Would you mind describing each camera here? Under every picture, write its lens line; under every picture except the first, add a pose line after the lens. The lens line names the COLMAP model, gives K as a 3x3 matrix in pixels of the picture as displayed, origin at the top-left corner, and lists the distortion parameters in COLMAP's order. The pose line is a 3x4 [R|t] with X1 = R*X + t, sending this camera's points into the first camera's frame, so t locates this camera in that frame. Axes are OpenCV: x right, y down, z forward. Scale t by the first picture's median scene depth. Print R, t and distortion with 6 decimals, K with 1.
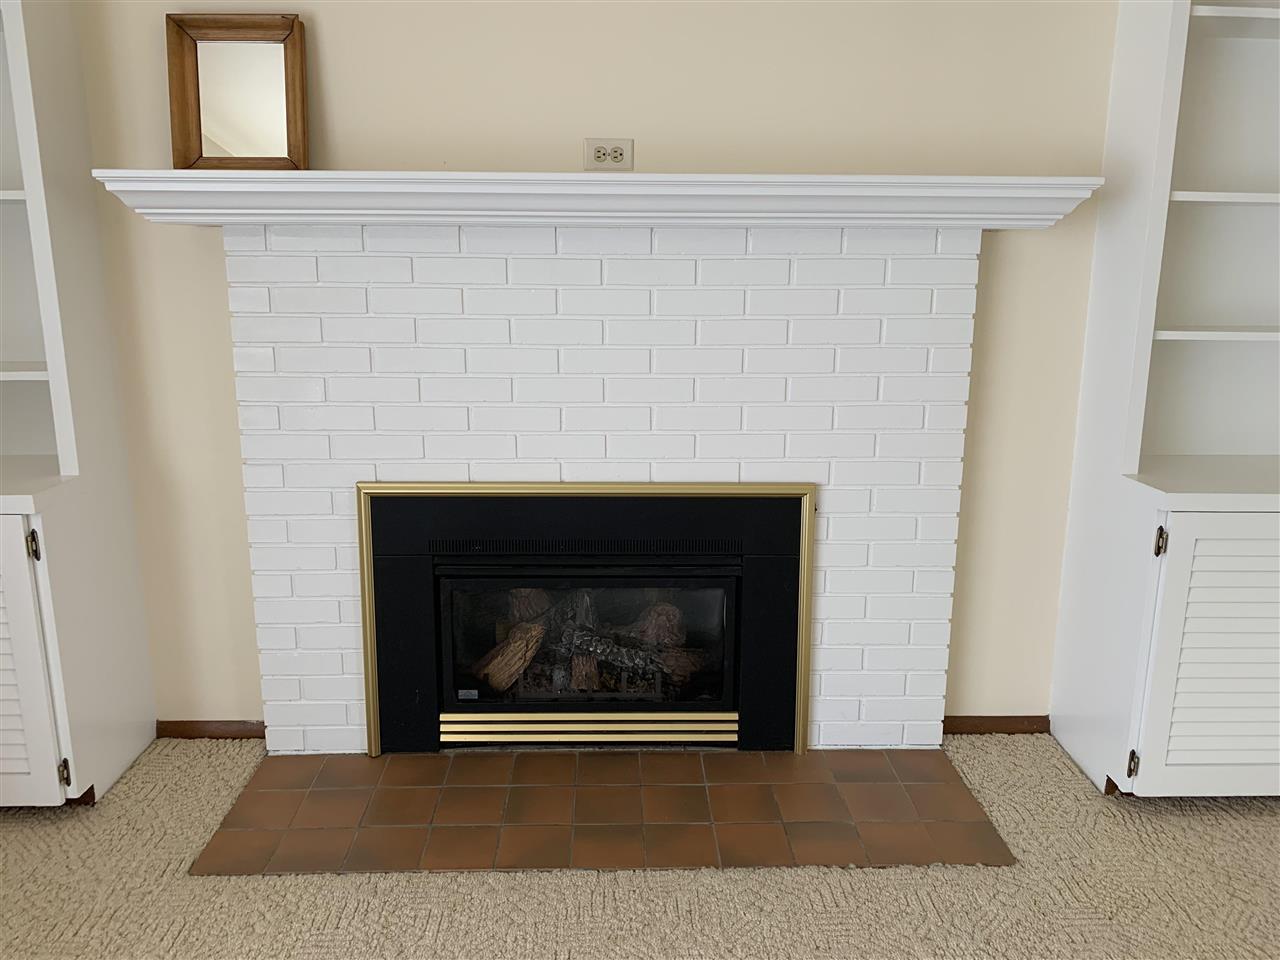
lens RADIAL K [[973.9, 0, 633.7], [0, 973.9, 477.6], [0, 0, 1]] dist [0.056290, -0.100779]
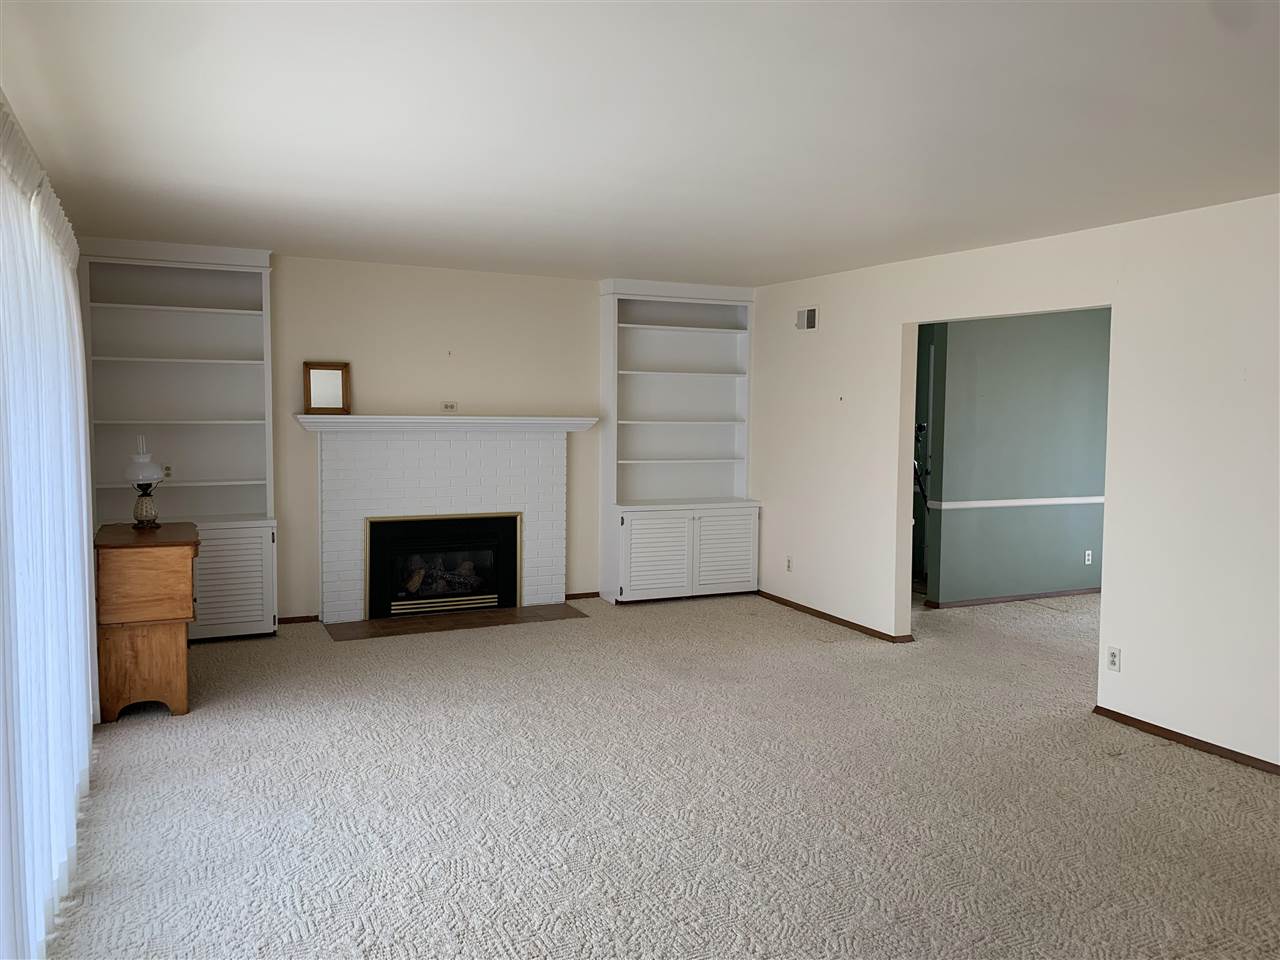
lens RADIAL K [[973.9, 0, 633.7], [0, 973.9, 477.6], [0, 0, 1]] dist [0.056290, -0.100779]
pose [[0.918371, -0.022779, 0.395064, -0.686613], [0.075640, 0.990039, -0.118748, 0.287111], [-0.388424, 0.138937, 0.910946, -1.916362]]
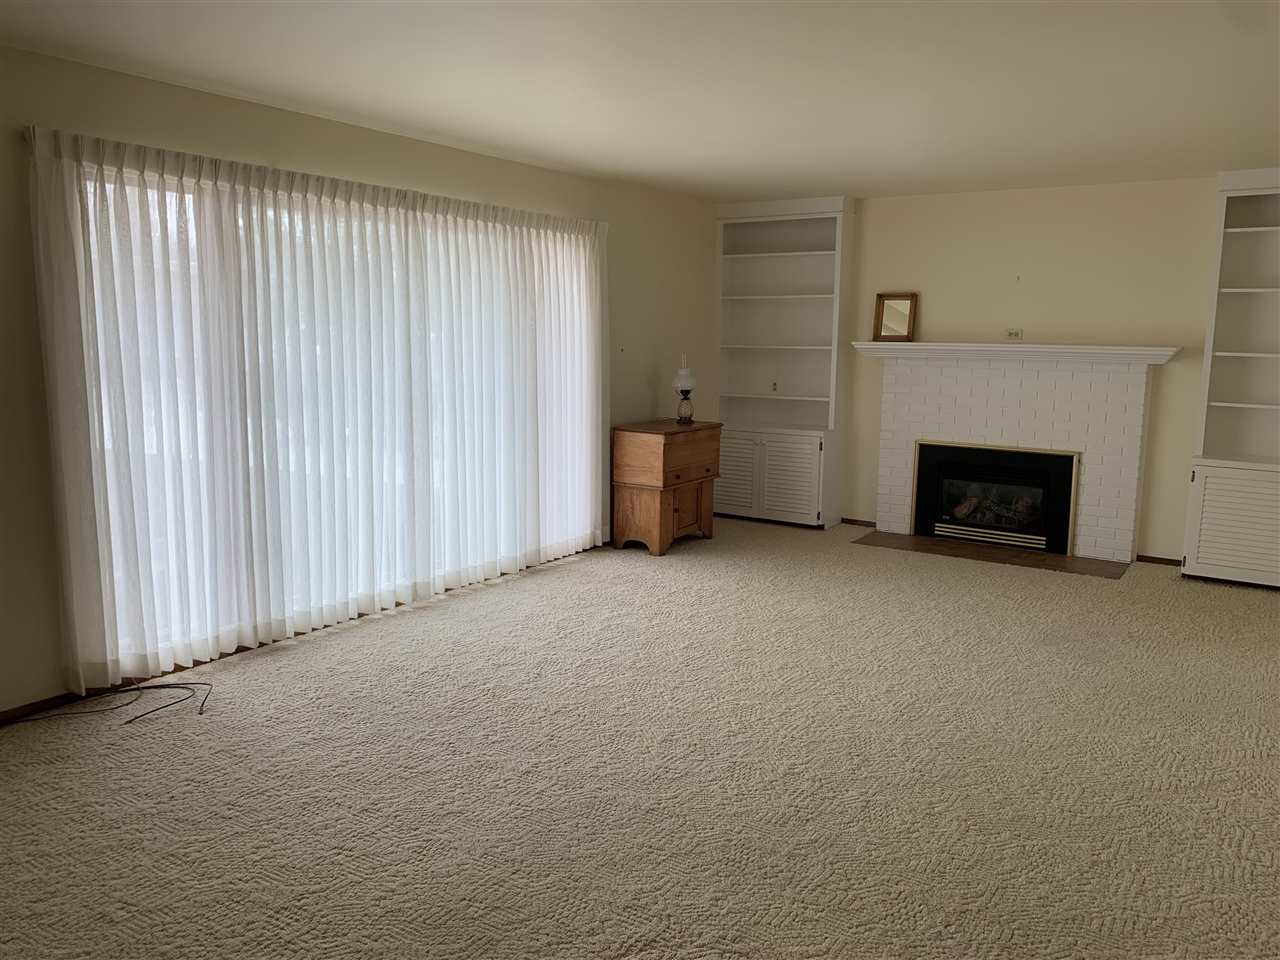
lens RADIAL K [[973.9, 0, 633.7], [0, 973.9, 477.6], [0, 0, 1]] dist [0.056290, -0.100779]
pose [[0.801644, 0.093874, -0.590385, 0.818390], [-0.134602, 0.990578, -0.025261, 0.316855], [0.582451, 0.099717, 0.806726, -1.947954]]
